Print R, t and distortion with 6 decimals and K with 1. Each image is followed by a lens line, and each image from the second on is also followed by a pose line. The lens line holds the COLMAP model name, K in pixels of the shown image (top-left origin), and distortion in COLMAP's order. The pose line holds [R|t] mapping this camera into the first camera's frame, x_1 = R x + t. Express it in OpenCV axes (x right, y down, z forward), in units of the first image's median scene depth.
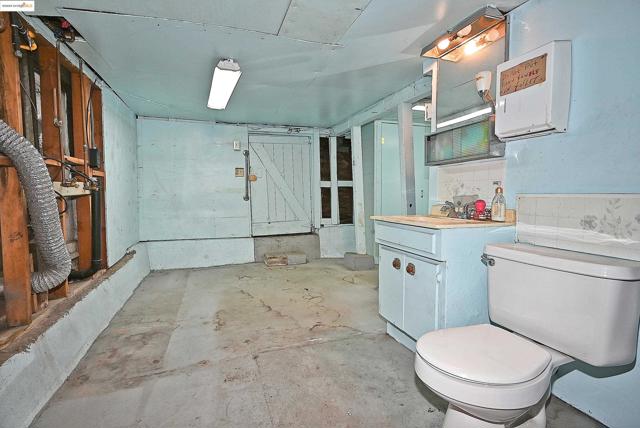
lens RADIAL K [[321.2, 0, 318.7], [0, 321.2, 214.9], [0, 0, 1]] dist [-0.000686, 0.001907]
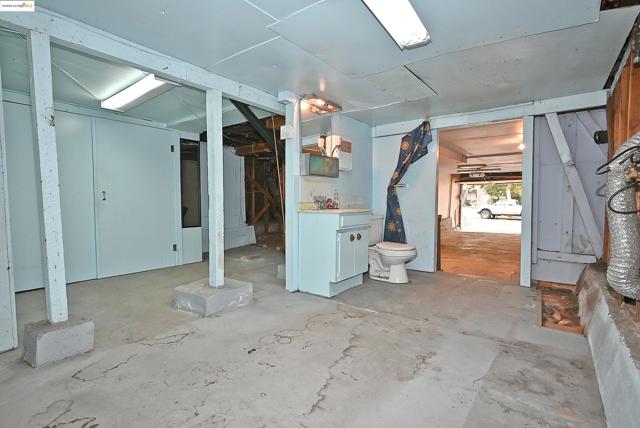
lens RADIAL K [[321.2, 0, 319.5], [0, 321.2, 212.4], [0, 0, 1]] dist [-0.000686, 0.001907]
pose [[-0.565093, -0.032900, 0.824371, -0.894175], [0.054229, 0.995563, 0.076905, -0.099432], [-0.823243, 0.088163, -0.560801, 1.812061]]
